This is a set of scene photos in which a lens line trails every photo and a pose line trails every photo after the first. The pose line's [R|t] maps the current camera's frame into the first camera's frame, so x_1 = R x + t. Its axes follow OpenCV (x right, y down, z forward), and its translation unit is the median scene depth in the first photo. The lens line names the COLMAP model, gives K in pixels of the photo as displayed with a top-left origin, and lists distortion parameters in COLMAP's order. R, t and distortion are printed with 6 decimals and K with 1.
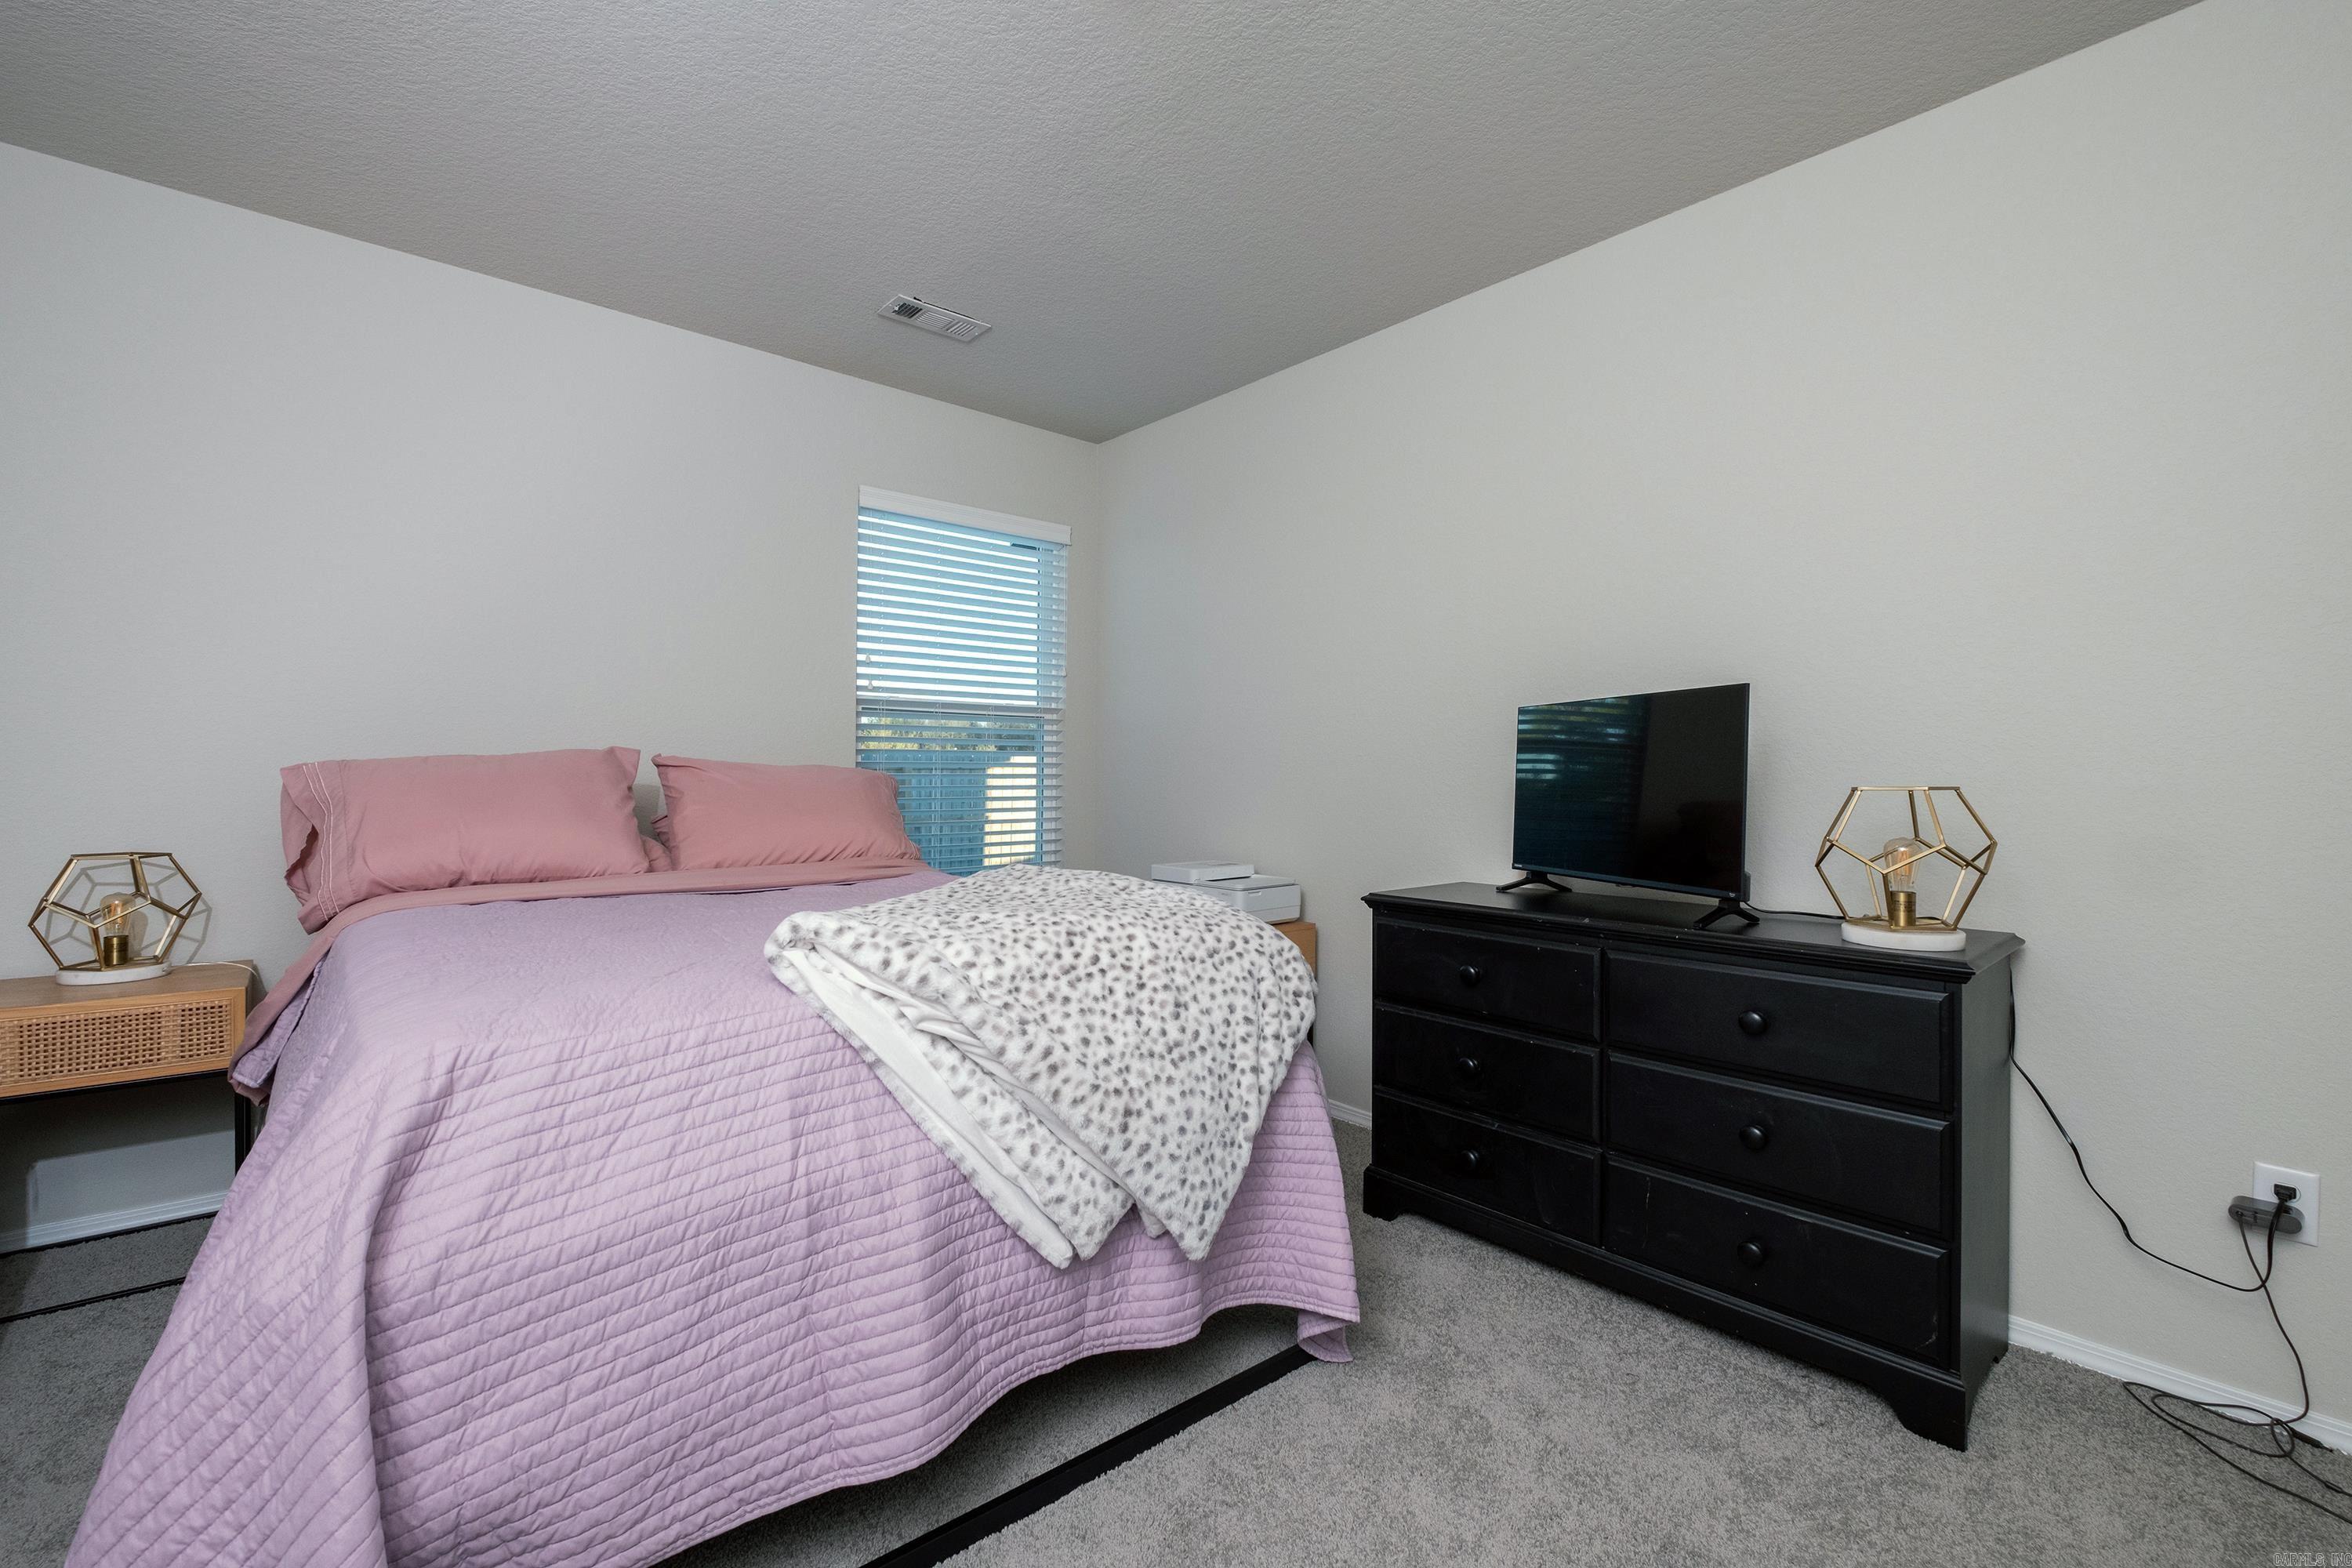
lens RADIAL K [[1006.7, 0, 1177.9], [0, 1006.7, 779.1], [0, 0, 1]] dist [0.003394, -0.005167]
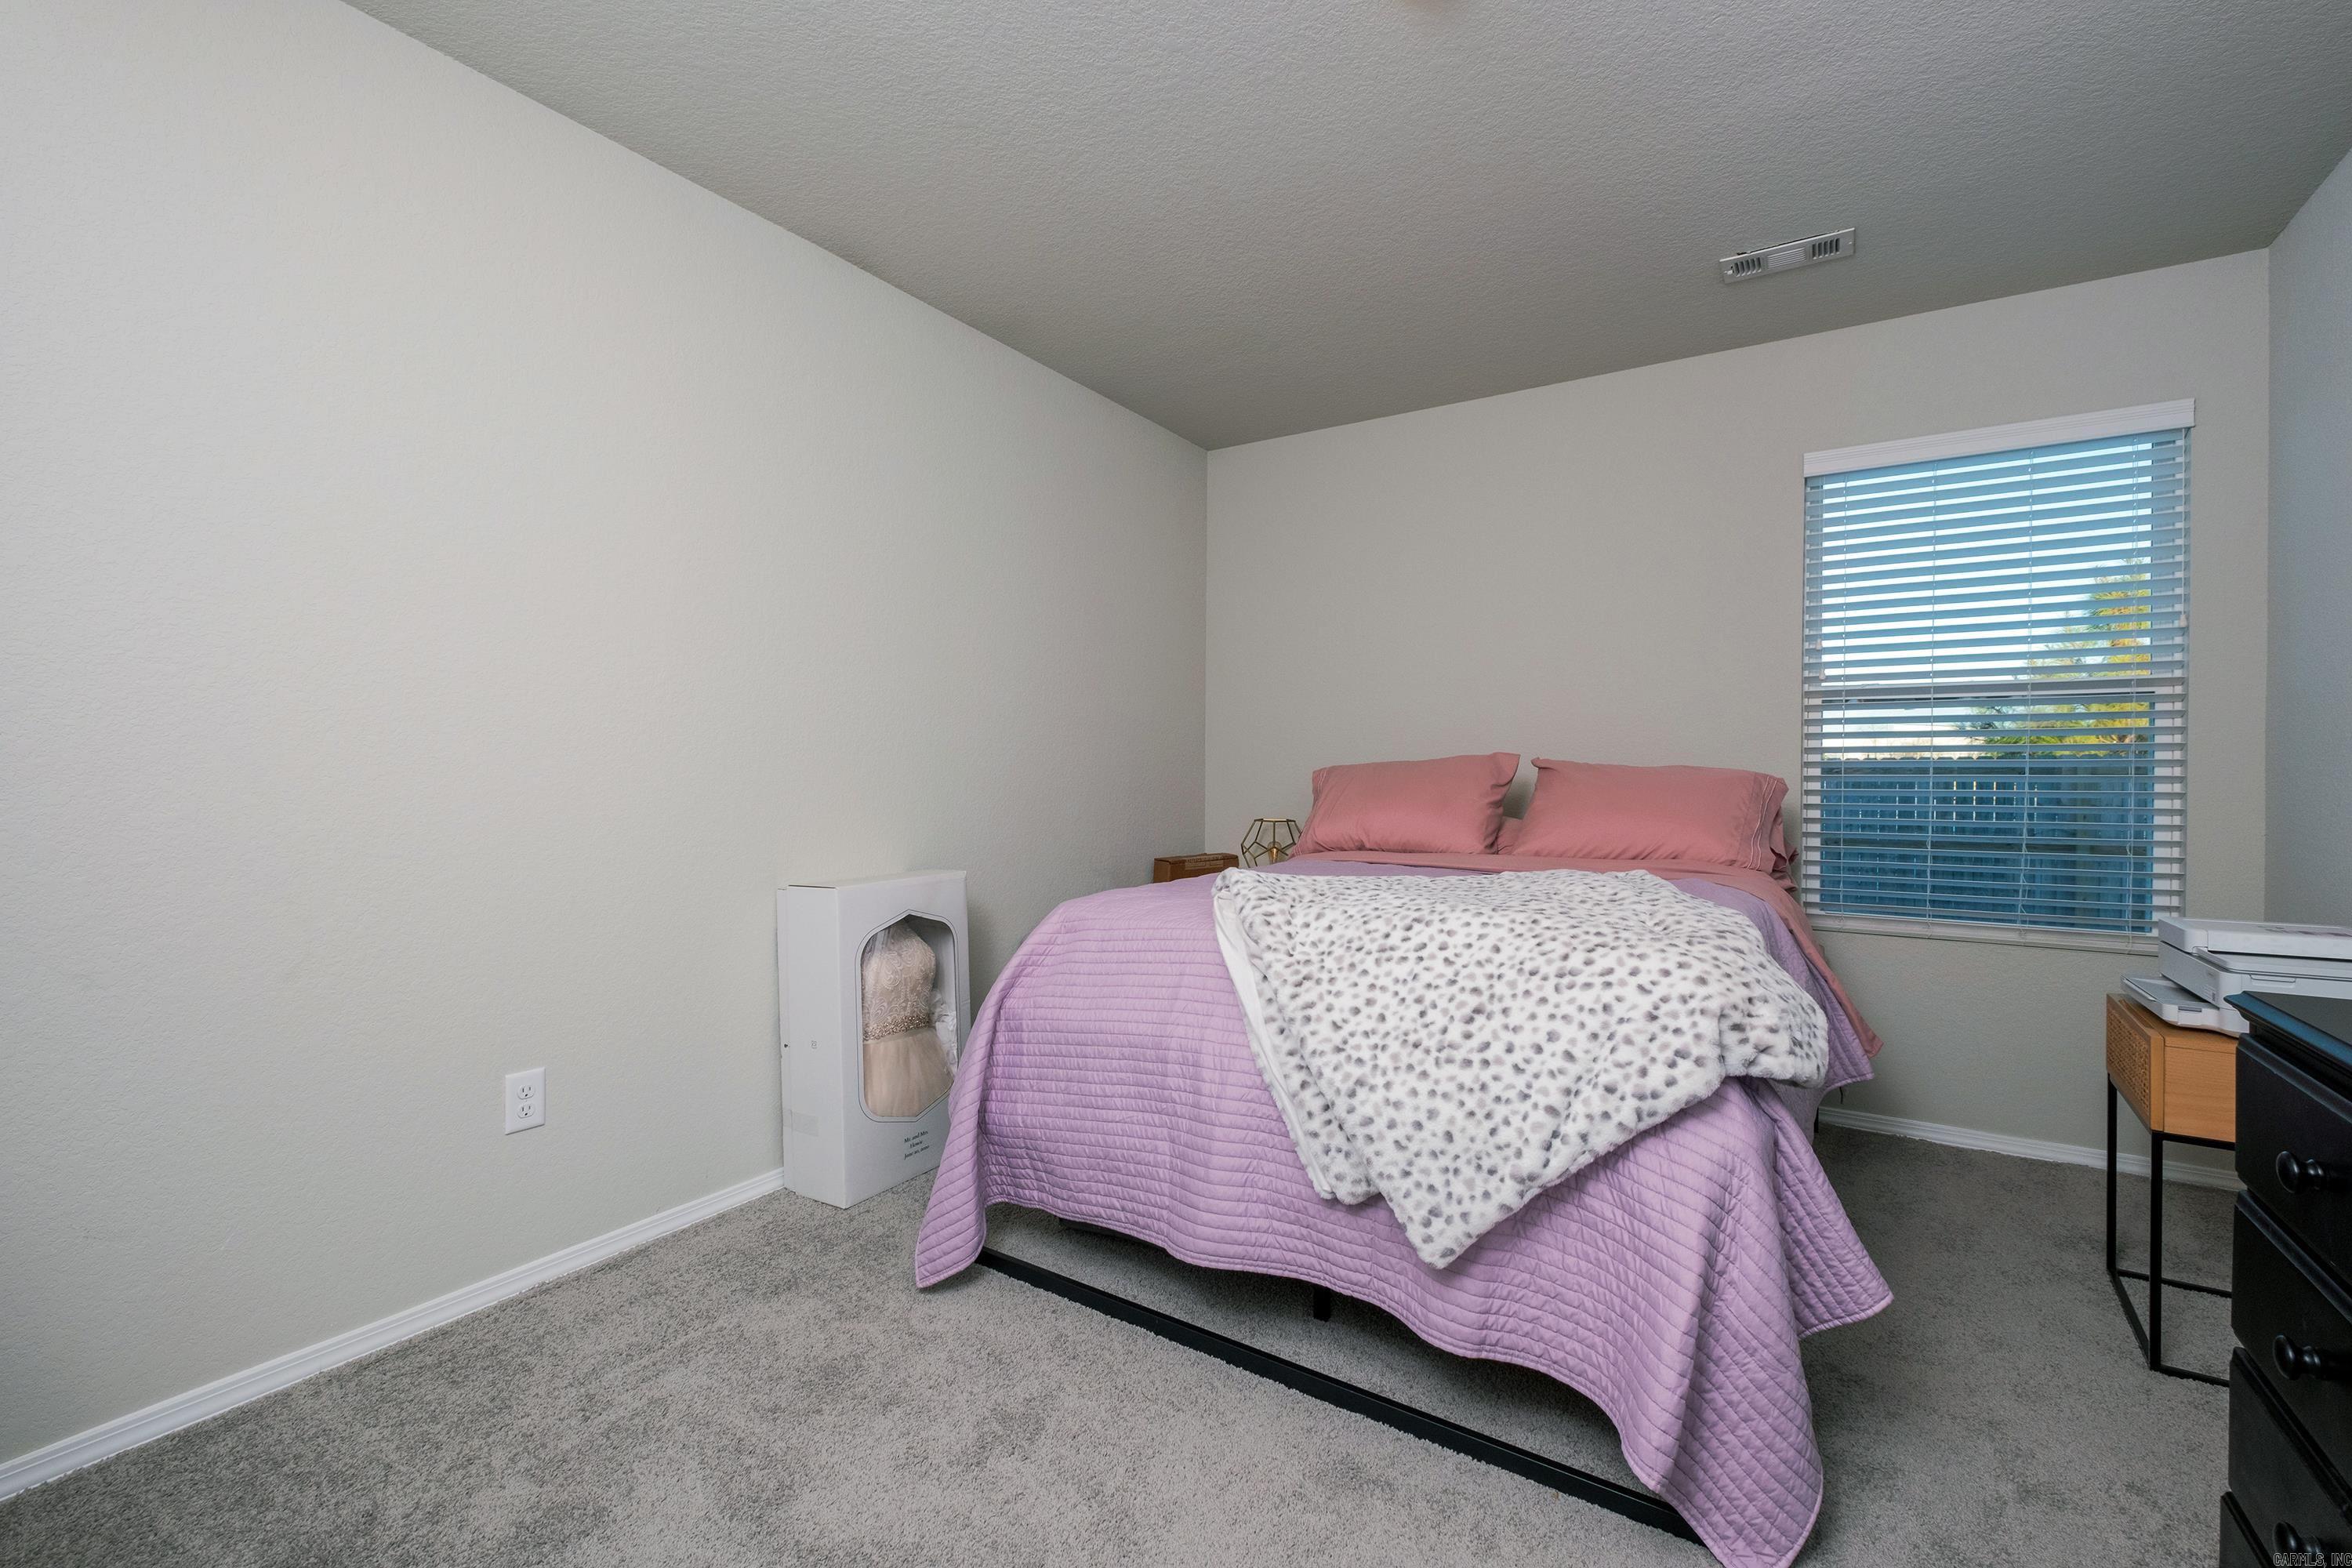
lens RADIAL K [[1006.7, 0, 1175.8], [0, 1006.7, 780.8], [0, 0, 1]] dist [0.003394, -0.005167]
pose [[0.269636, 0.003995, -0.962954, 0.877000], [-0.008843, 0.999960, 0.001673, 0.007237], [0.962922, 0.008064, 0.269661, 0.483593]]
